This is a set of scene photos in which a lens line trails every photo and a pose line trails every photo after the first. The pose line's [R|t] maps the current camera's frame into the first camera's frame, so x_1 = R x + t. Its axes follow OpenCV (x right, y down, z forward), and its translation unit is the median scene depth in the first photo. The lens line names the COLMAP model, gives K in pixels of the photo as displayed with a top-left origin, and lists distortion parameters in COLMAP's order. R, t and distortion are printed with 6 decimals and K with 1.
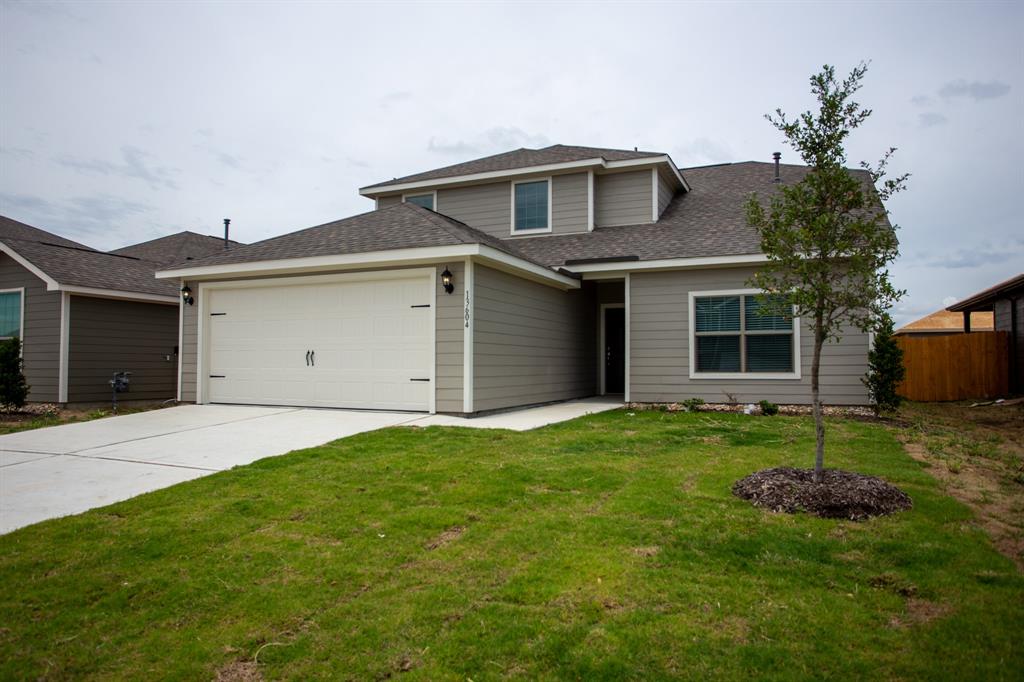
lens RADIAL K [[663.8, 0, 512.0], [0, 663.8, 341.0], [0, 0, 1]] dist [-0.022667, 0.001366]
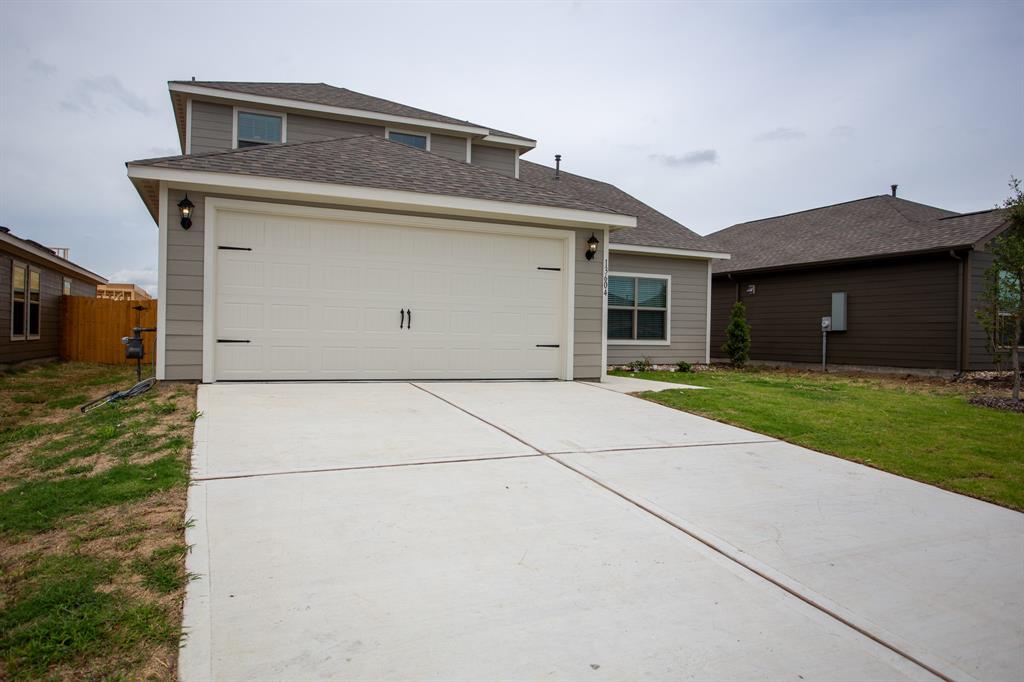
lens RADIAL K [[663.8, 0, 512.0], [0, 663.8, 341.0], [0, 0, 1]] dist [-0.022667, 0.001366]
pose [[0.672960, 0.004948, 0.739662, -0.716384], [-0.043839, 0.998487, 0.033207, 0.017753], [-0.738378, -0.054773, 0.672159, 0.319155]]
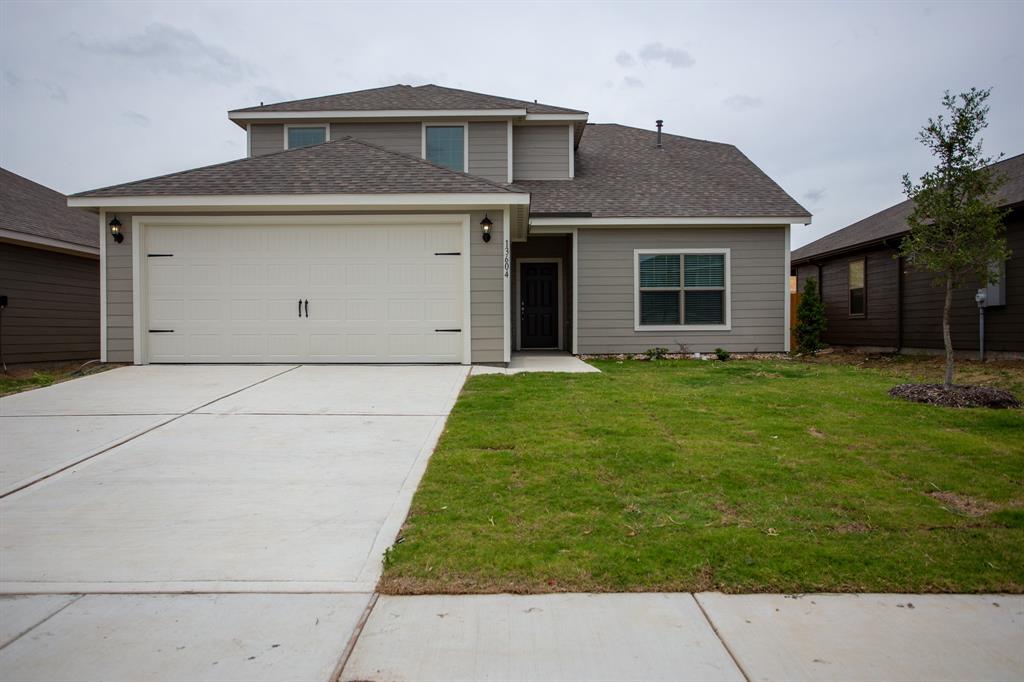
lens RADIAL K [[749.1, 0, 512.0], [0, 749.1, 341.0], [0, 0, 1]] dist [-0.005900, 0.002551]
pose [[0.918407, -0.011144, 0.395481, -0.392235], [-0.008100, 0.998864, 0.046958, 0.017759], [-0.395555, -0.046330, 0.917273, -0.030593]]
